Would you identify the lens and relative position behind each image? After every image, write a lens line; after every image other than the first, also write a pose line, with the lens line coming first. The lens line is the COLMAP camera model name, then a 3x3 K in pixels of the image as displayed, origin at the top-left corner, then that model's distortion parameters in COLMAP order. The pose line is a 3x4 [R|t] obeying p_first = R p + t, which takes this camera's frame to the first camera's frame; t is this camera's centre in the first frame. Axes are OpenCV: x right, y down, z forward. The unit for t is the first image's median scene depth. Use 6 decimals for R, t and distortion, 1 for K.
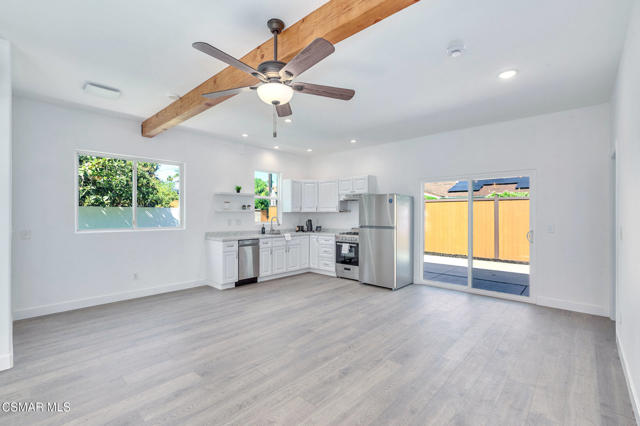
lens RADIAL K [[286.9, 0, 322.2], [0, 286.9, 214.0], [0, 0, 1]] dist [0.002833, 0.000933]
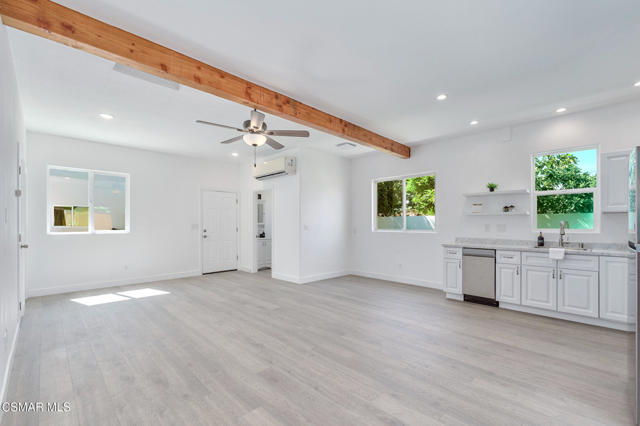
lens RADIAL K [[278.2, 0, 321.8], [0, 278.2, 223.8], [0, 0, 1]] dist [0.002967, 0.000591]
pose [[-0.047012, 0.000625, -0.998894, 0.537816], [0.001056, 0.999999, 0.000576, 0.016792], [0.998894, -0.001028, -0.047012, 0.575436]]
